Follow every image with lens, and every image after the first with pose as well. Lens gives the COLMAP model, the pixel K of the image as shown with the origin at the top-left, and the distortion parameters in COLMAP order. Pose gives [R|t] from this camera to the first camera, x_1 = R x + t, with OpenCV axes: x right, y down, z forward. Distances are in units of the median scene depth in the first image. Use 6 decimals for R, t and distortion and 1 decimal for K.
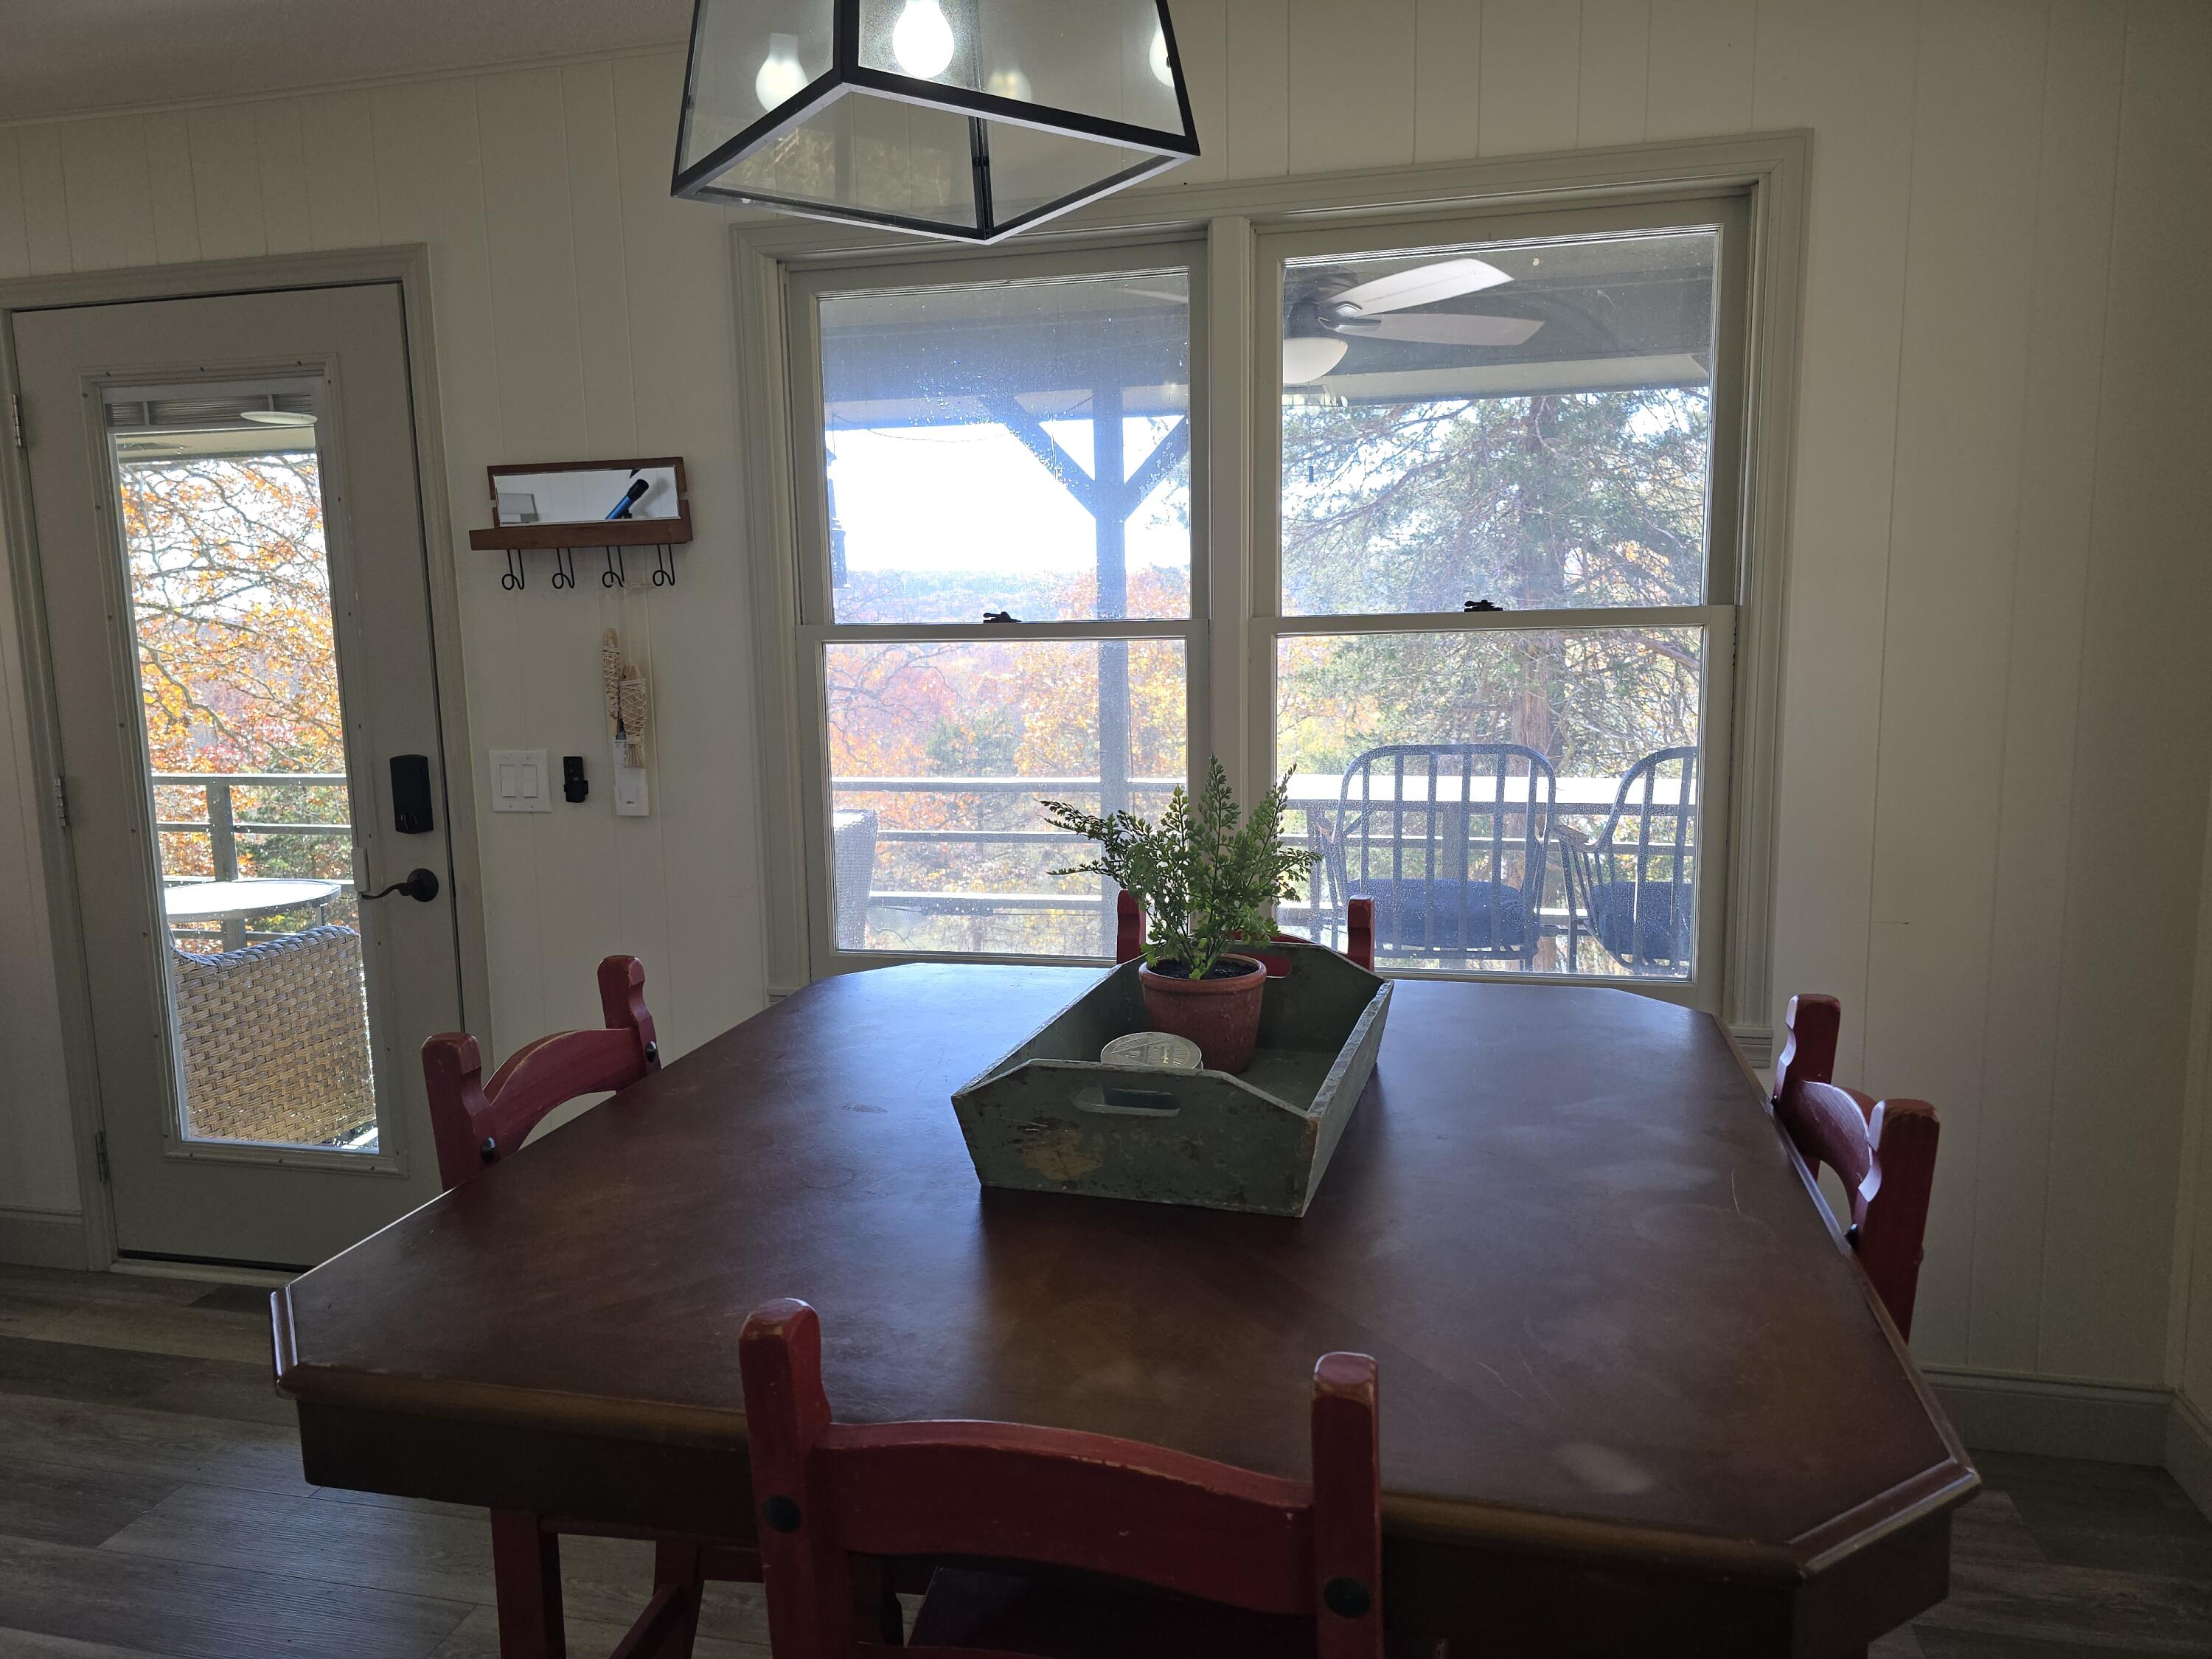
lens RADIAL K [[1467.2, 0, 1086.0], [0, 1467.2, 820.9], [0, 0, 1]] dist [0.055212, -0.051954]
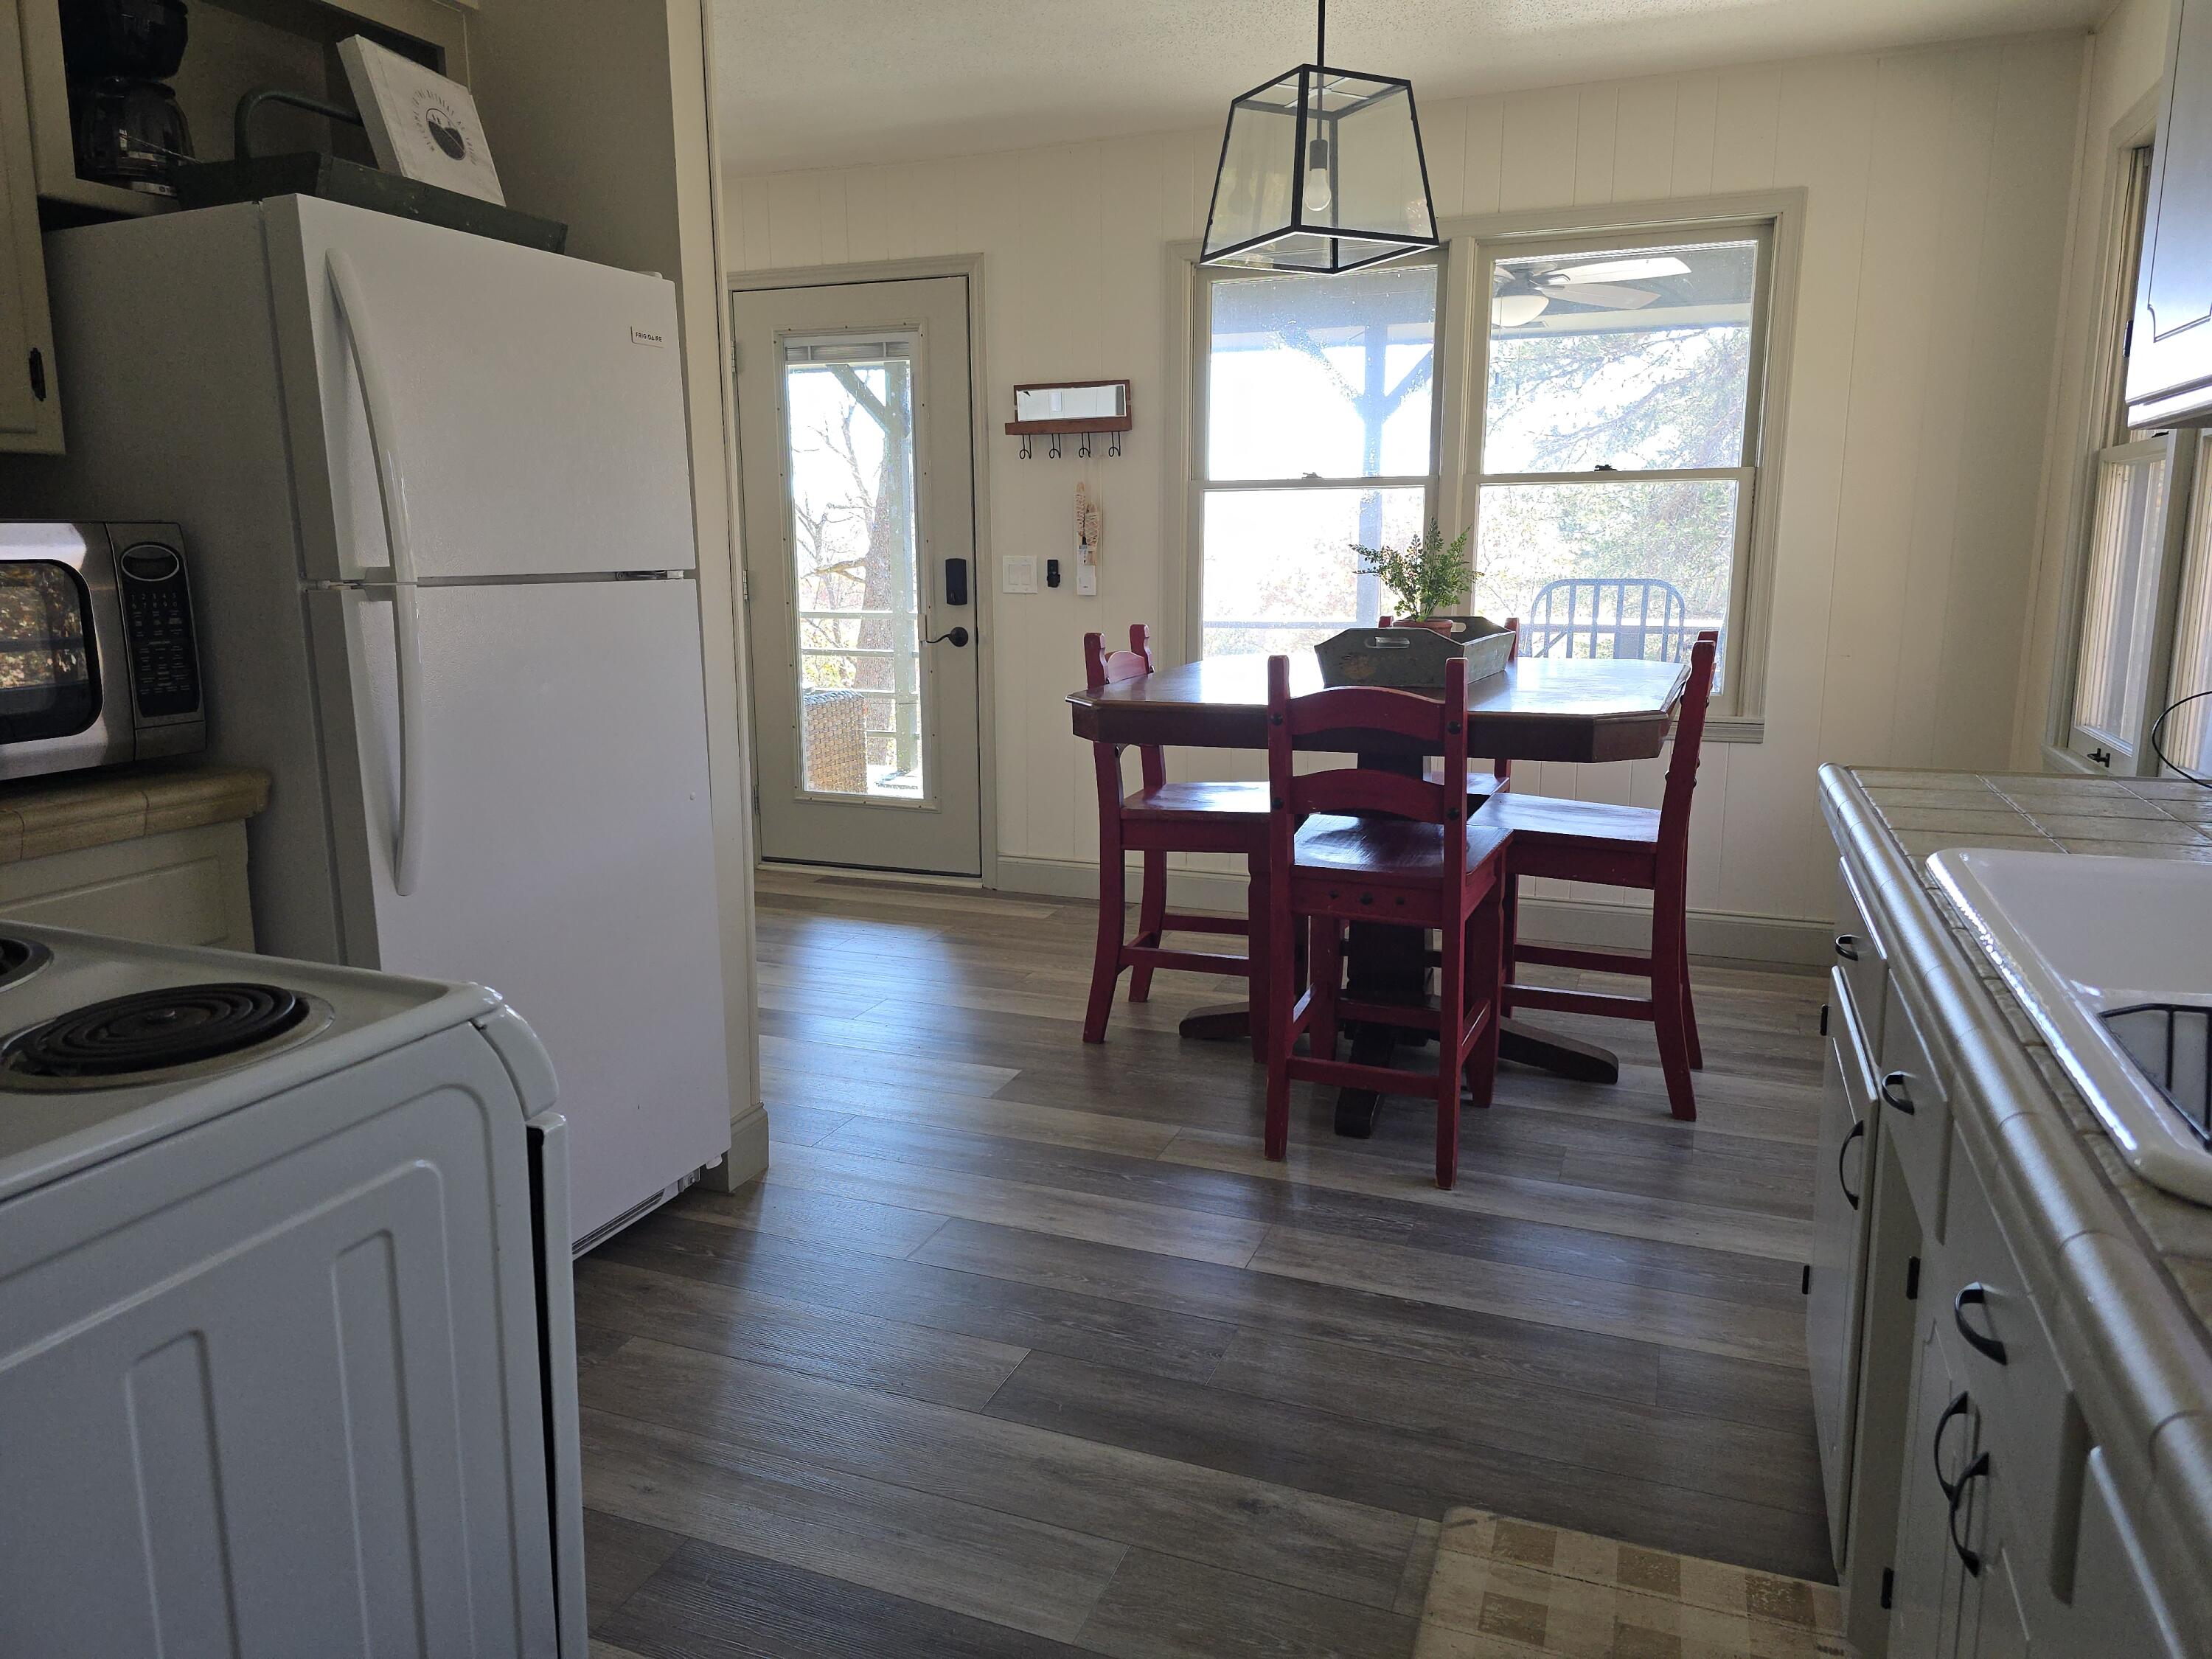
lens RADIAL K [[1467.2, 0, 1114.1], [0, 1467.2, 817.0], [0, 0, 1]] dist [0.055212, -0.051954]
pose [[0.989928, 0.041732, -0.135281, -0.036040], [-0.034910, 0.998015, 0.052414, 0.157495], [0.137200, -0.047163, 0.989420, -0.660466]]
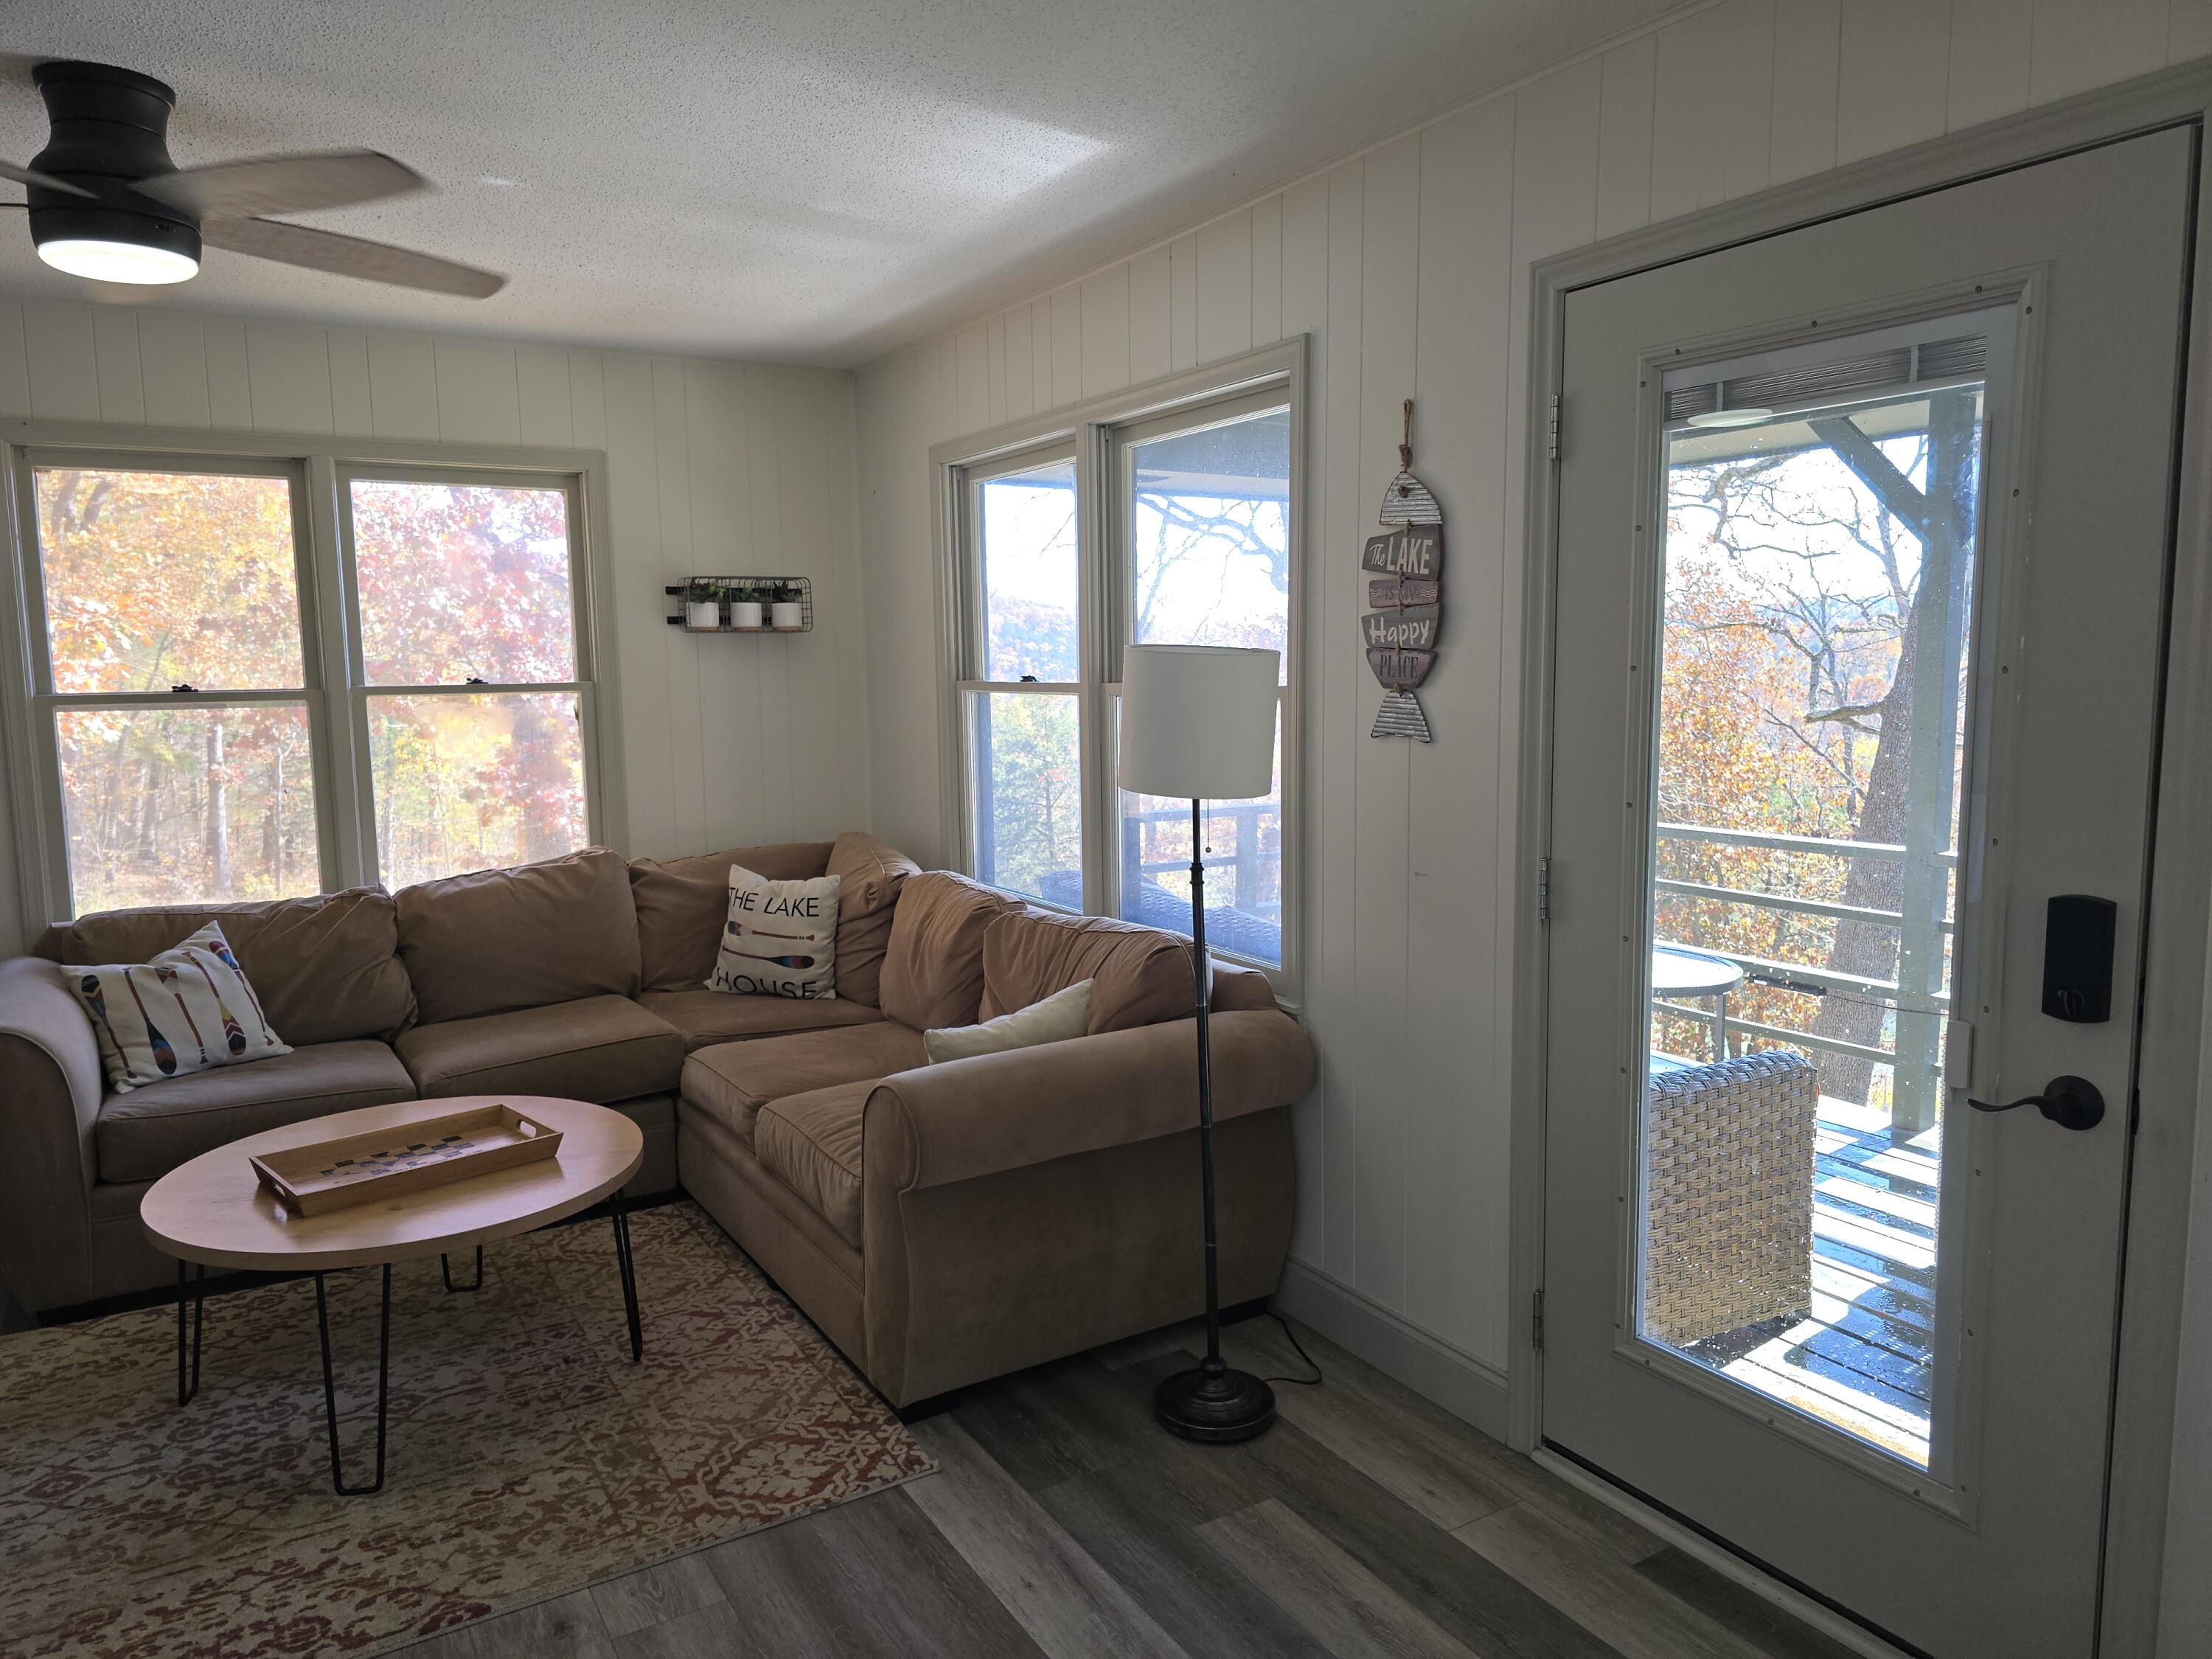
lens RADIAL K [[1467.2, 0, 1075.1], [0, 1467.2, 831.7], [0, 0, 1]] dist [0.055212, -0.051954]
pose [[0.688918, 0.095510, -0.718519, -0.302222], [-0.096249, 0.994556, 0.039918, -0.055569], [0.718421, 0.041656, 0.694361, 0.260561]]
